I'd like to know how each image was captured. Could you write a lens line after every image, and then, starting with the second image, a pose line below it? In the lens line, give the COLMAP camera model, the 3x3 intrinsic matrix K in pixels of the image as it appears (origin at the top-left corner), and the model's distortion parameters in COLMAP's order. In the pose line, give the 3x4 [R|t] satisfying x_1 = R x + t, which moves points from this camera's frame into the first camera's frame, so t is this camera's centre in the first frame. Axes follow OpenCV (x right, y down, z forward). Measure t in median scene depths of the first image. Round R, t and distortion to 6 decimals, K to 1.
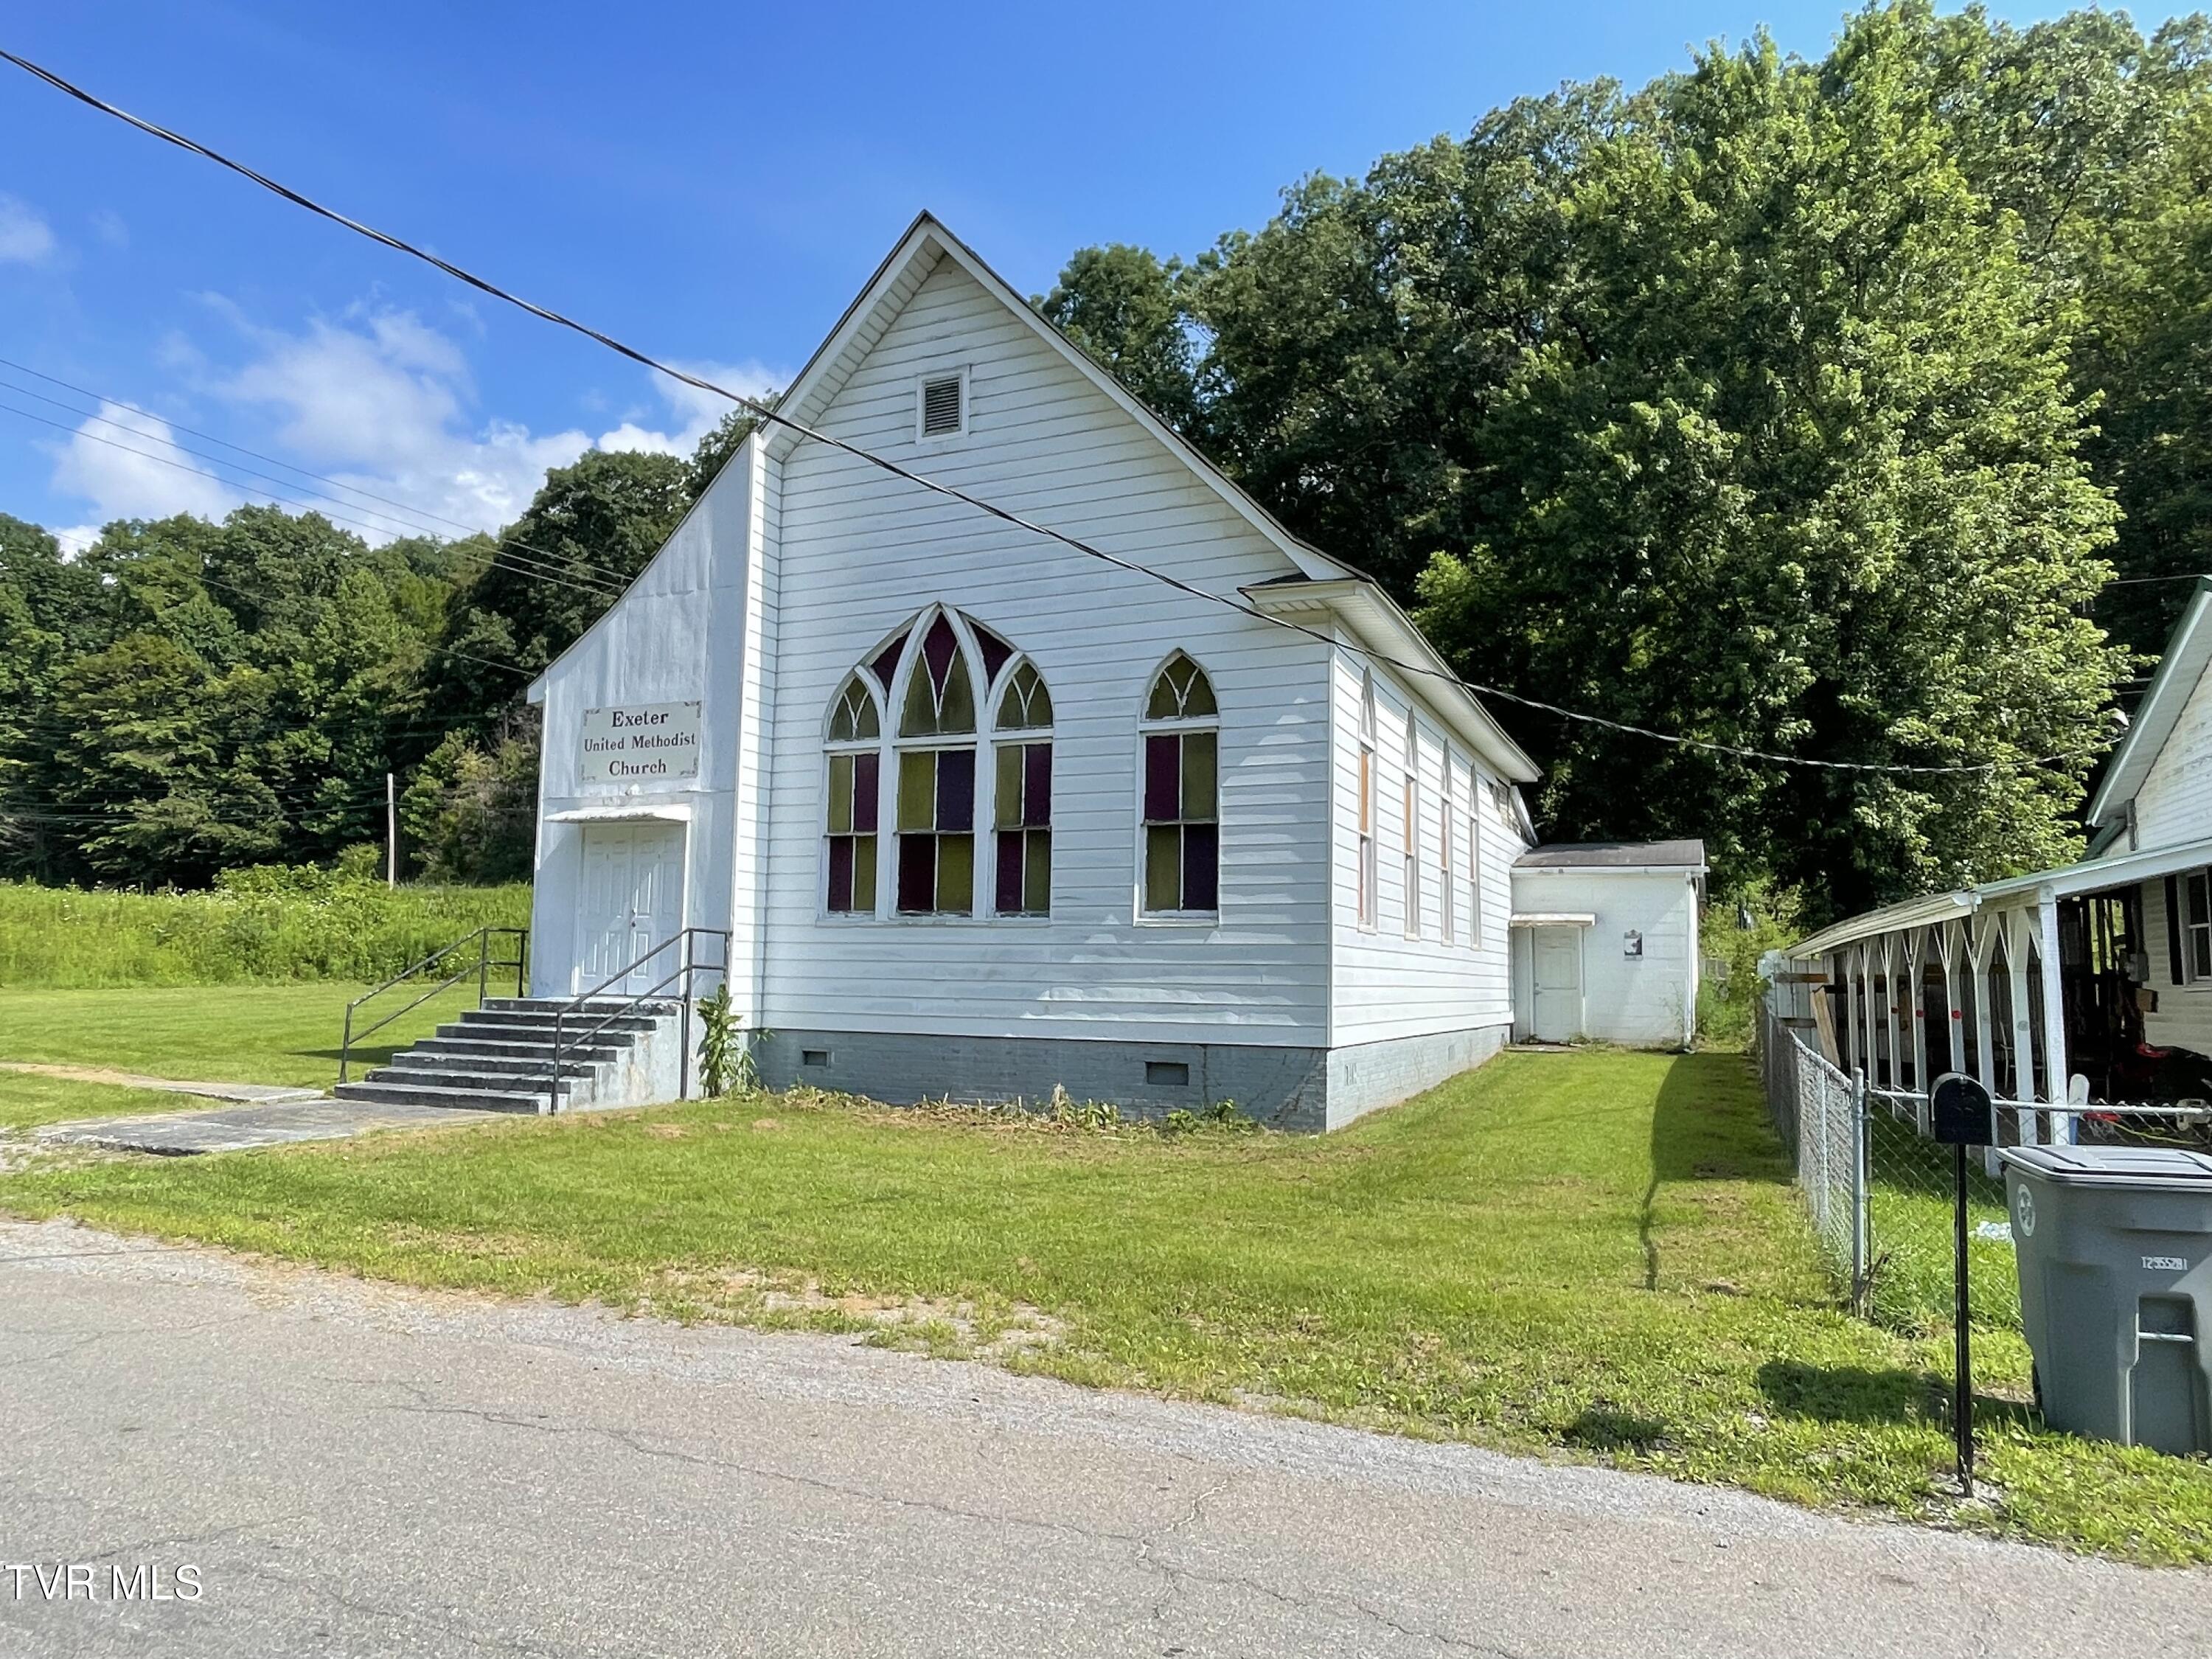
lens RADIAL K [[1434.0, 0, 1090.0], [0, 1434.0, 833.9], [0, 0, 1]] dist [-0.003697, 0.000791]
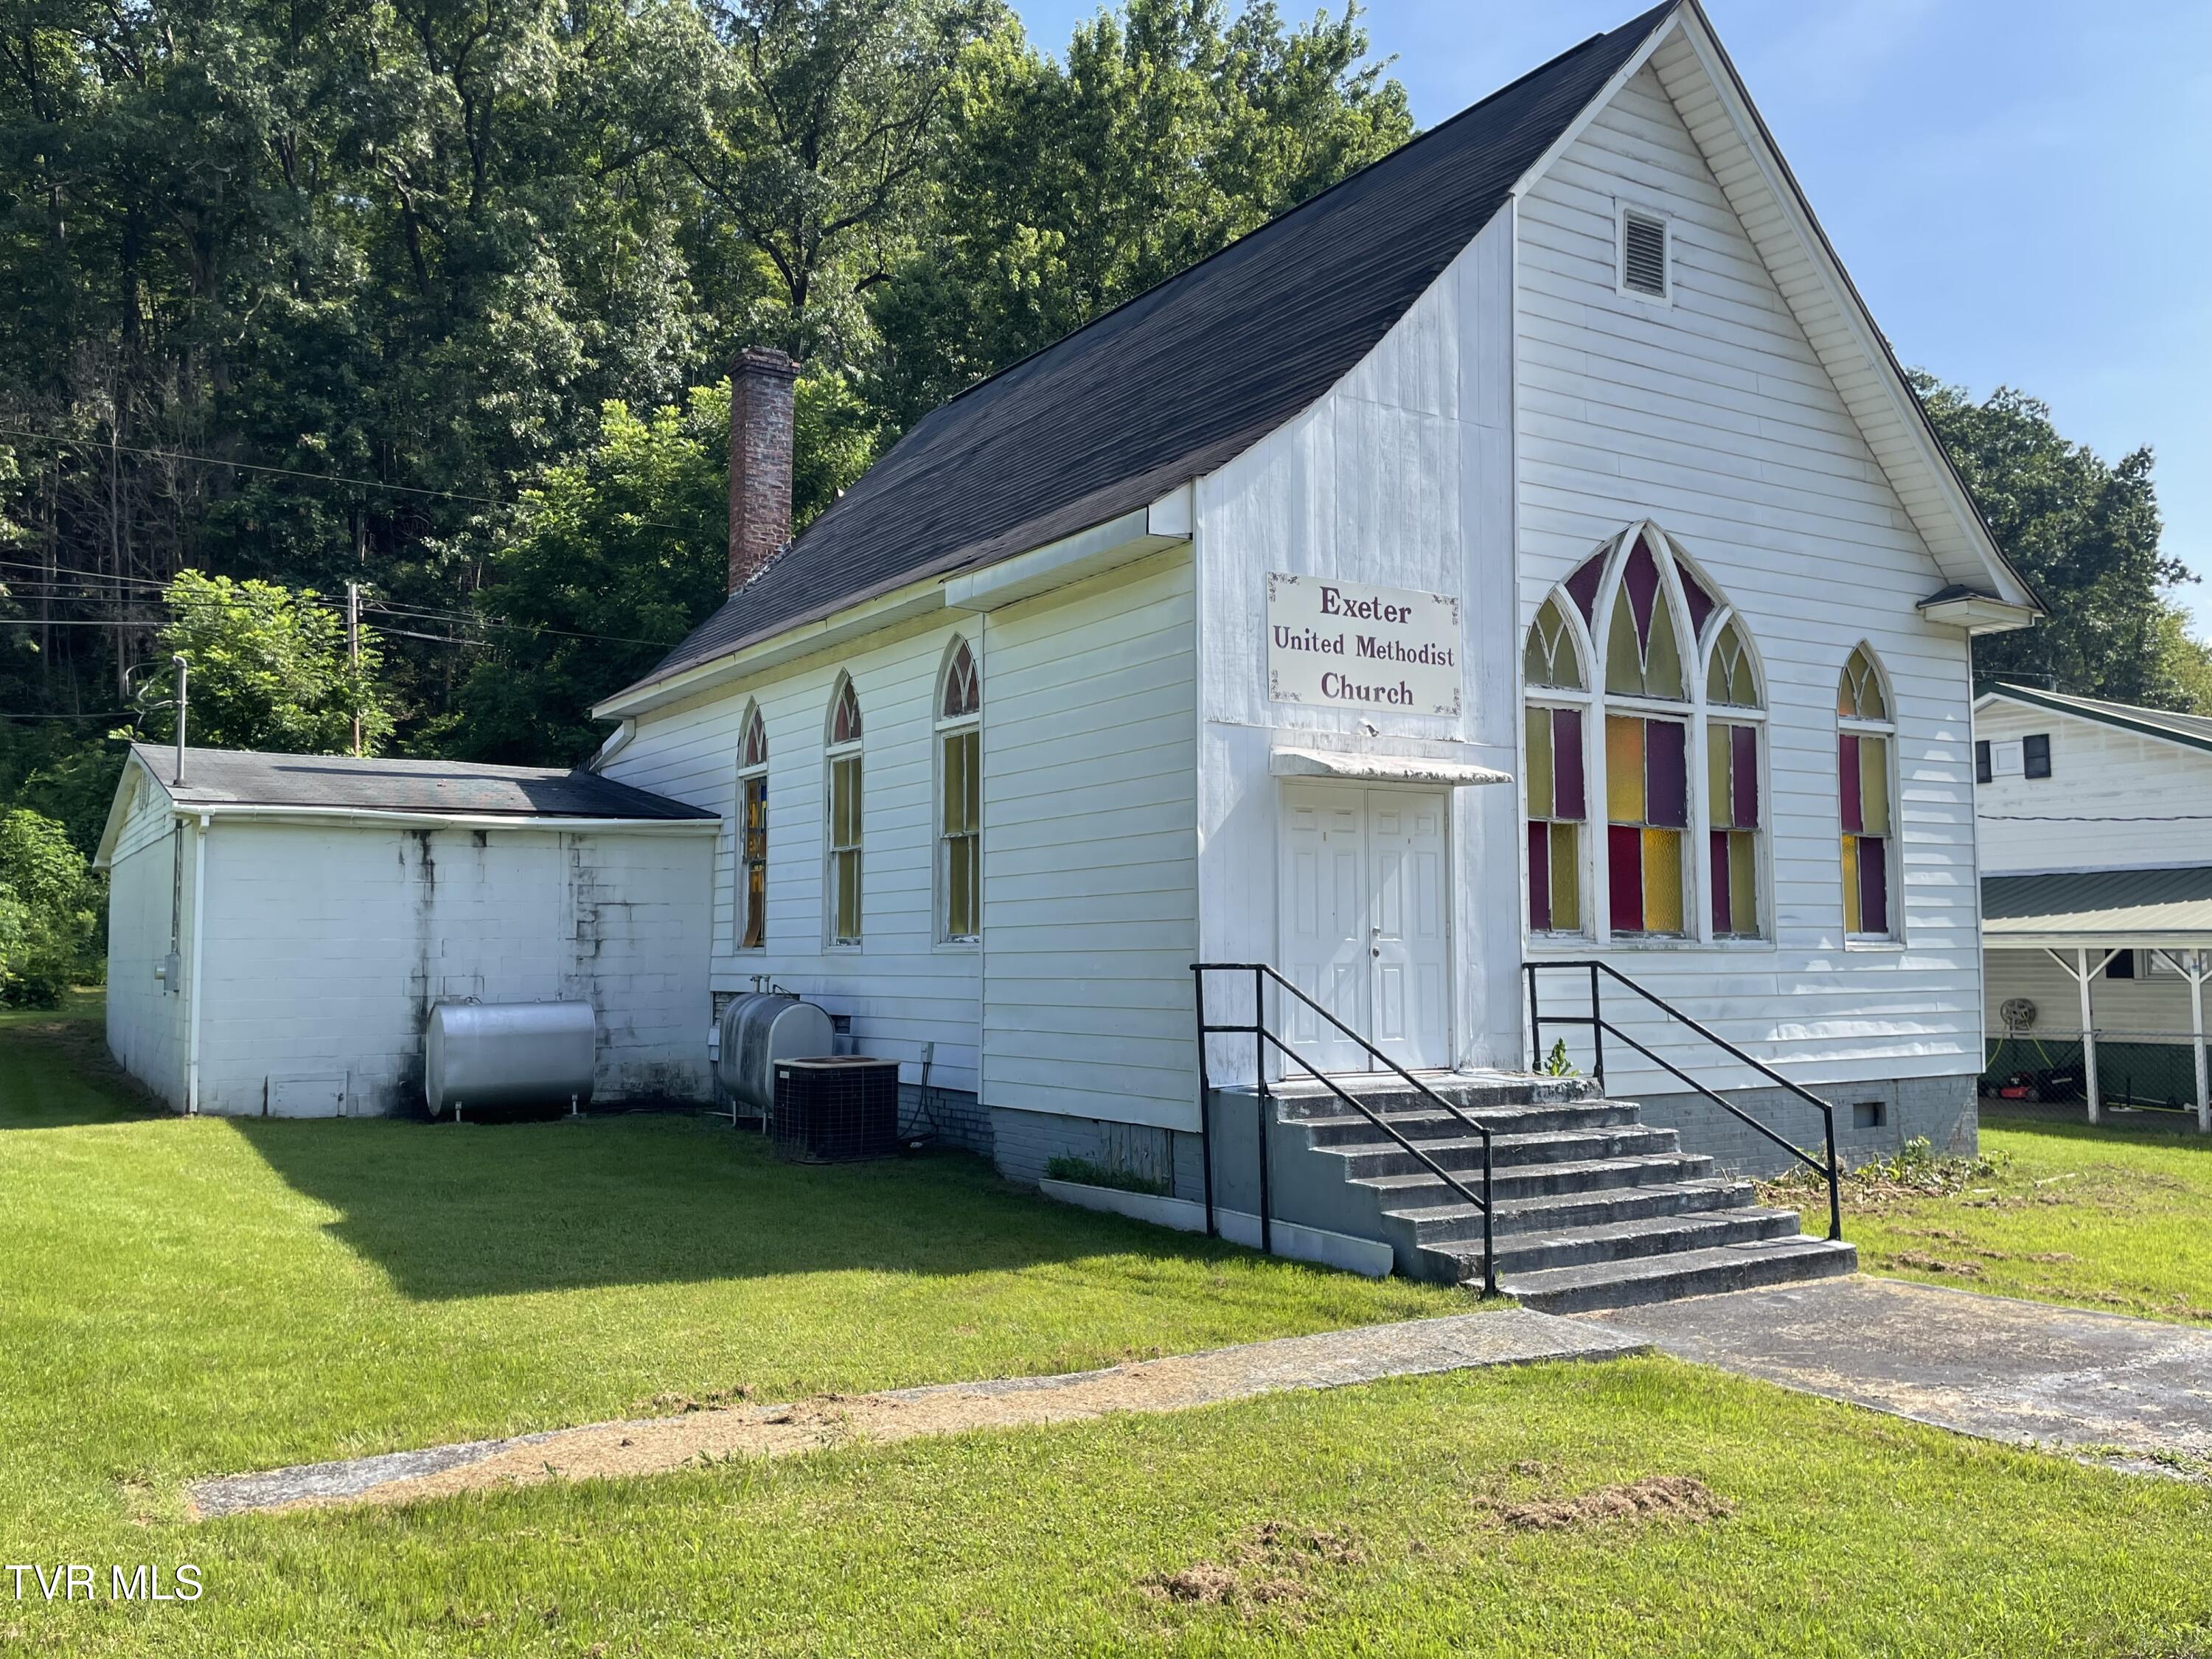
lens RADIAL K [[1778.7, 0, 1102.3], [0, 1778.7, 818.5], [0, 0, 1]] dist [0.101263, -0.130024]
pose [[0.539660, 0.043473, 0.840760, -1.065479], [-0.070777, 0.997473, -0.006146, 0.020962], [-0.838903, -0.056190, 0.541373, 0.732980]]
